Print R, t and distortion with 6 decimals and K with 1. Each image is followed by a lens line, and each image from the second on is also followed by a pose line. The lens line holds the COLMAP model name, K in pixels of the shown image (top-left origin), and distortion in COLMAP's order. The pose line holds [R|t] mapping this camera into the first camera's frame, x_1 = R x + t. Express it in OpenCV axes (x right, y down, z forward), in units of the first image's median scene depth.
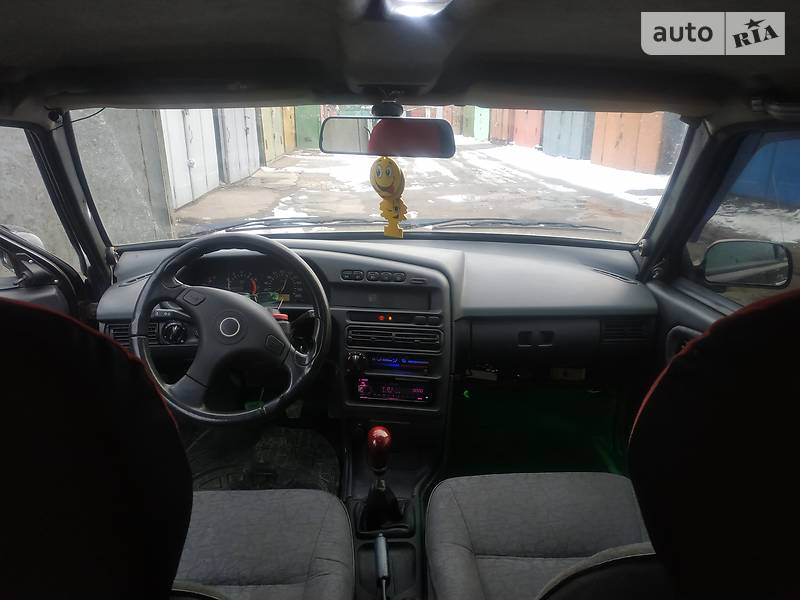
lens RADIAL K [[578.6, 0, 400.0], [0, 578.6, 300.0], [0, 0, 1]] dist [0.022240, -0.041151]
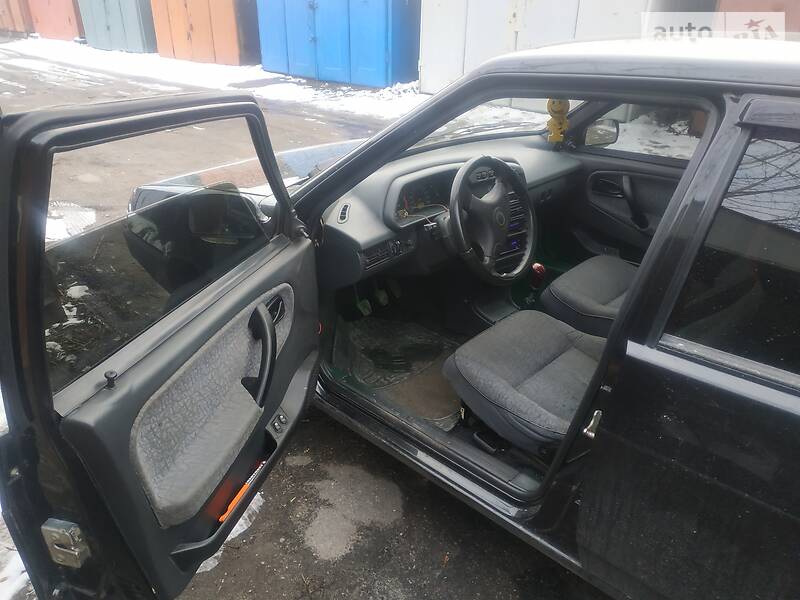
lens RADIAL K [[574.1, 0, 396.2], [0, 574.1, 297.8], [0, 0, 1]] dist [0.037893, -0.051174]
pose [[0.708671, -0.315920, 0.630857, -0.215266], [0.201282, 0.947517, 0.248388, -0.026733], [-0.676219, -0.049045, 0.735067, 0.011894]]
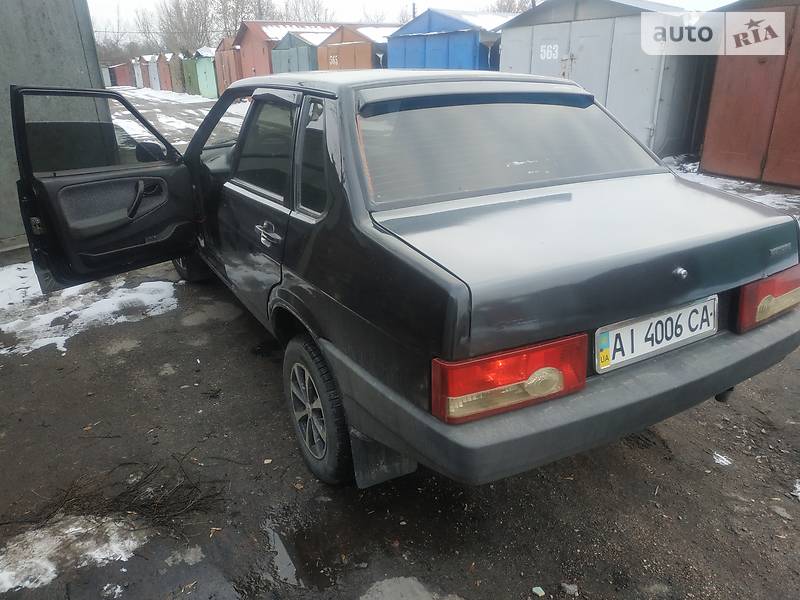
lens RADIAL K [[578.6, 0, 400.0], [0, 578.6, 300.0], [0, 0, 1]] dist [0.022240, -0.041151]
pose [[0.893285, -0.179106, 0.412267, -0.159371], [0.152029, 0.983518, 0.097872, 0.079560], [-0.423001, -0.024751, 0.905791, -0.292697]]
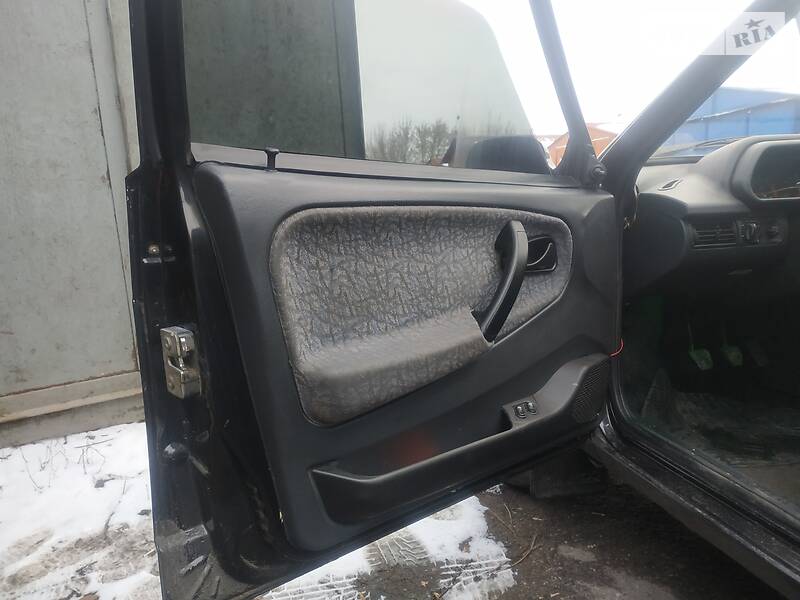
lens RADIAL K [[578.6, 0, 400.0], [0, 578.6, 300.0], [0, 0, 1]] dist [0.022240, -0.041151]
pose [[0.984649, -0.068882, 0.160380, -0.185148], [0.092114, 0.985535, -0.142251, 0.041030], [-0.148262, 0.154840, 0.976751, 0.043580]]
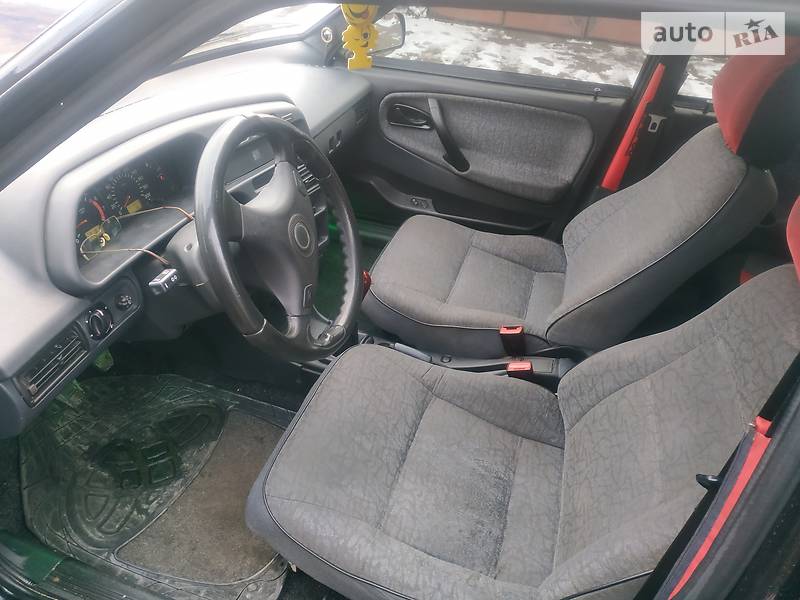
lens RADIAL K [[574.1, 0, 396.2], [0, 574.1, 297.8], [0, 0, 1]] dist [0.037893, -0.051174]
pose [[0.333636, -0.542203, 0.771170, -0.130630], [0.217241, 0.840246, 0.496783, -0.035609], [-0.917329, 0.001785, 0.398125, 0.082546]]
